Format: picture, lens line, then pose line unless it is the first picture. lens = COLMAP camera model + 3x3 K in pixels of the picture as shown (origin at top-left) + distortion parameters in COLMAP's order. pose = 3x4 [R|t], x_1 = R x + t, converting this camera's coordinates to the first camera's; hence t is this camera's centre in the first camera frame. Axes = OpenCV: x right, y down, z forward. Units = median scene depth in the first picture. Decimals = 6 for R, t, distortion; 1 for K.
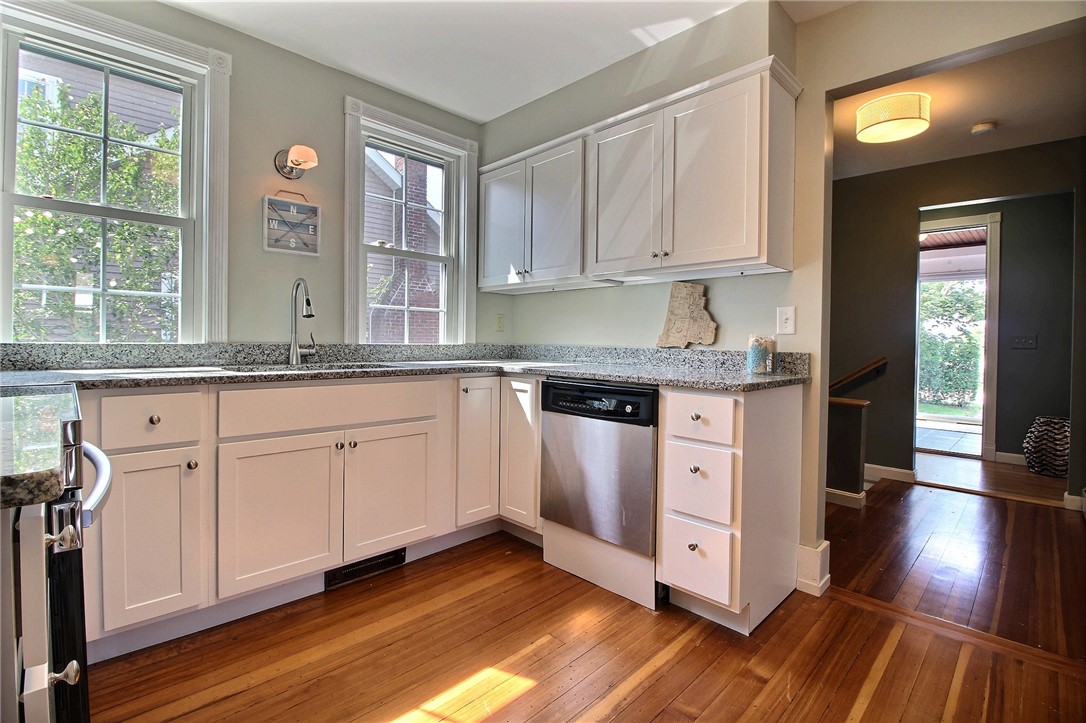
lens RADIAL K [[502.3, 0, 554.2], [0, 502.3, 347.0], [0, 0, 1]] dist [-0.014083, -0.003653]
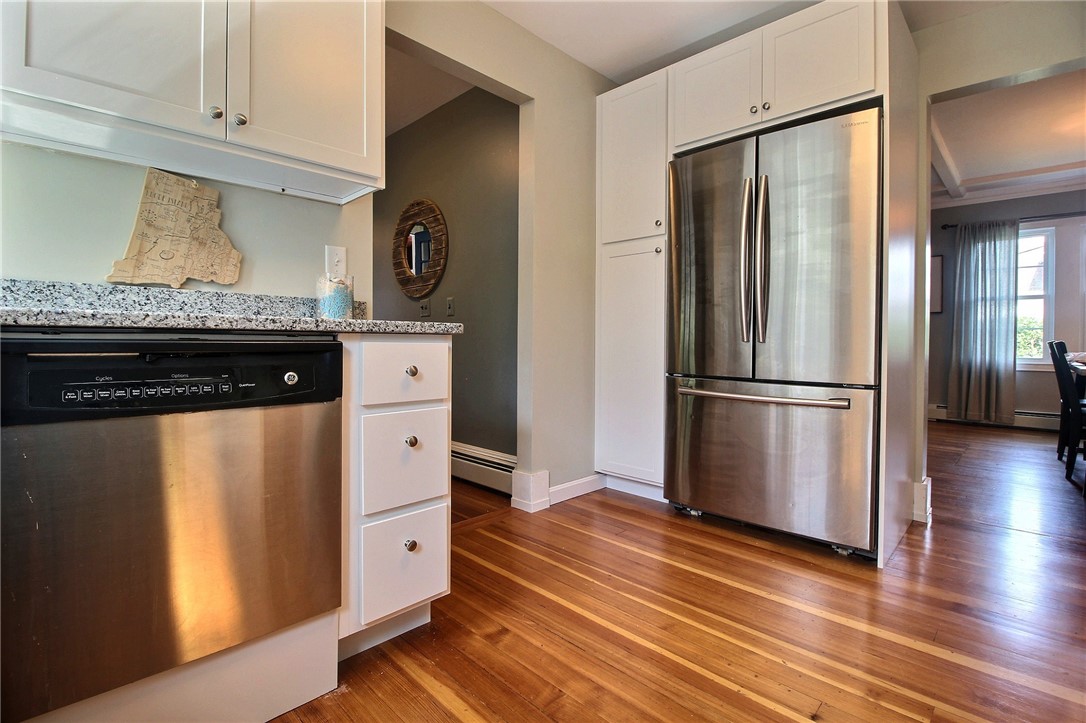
lens RADIAL K [[502.3, 0, 539.3], [0, 502.3, 348.1], [0, 0, 1]] dist [-0.014083, -0.003653]
pose [[-0.001555, -0.025582, 0.999672, -0.356178], [0.007375, 0.999645, 0.025593, 0.066561], [-0.999972, 0.007412, -0.001366, 0.621952]]
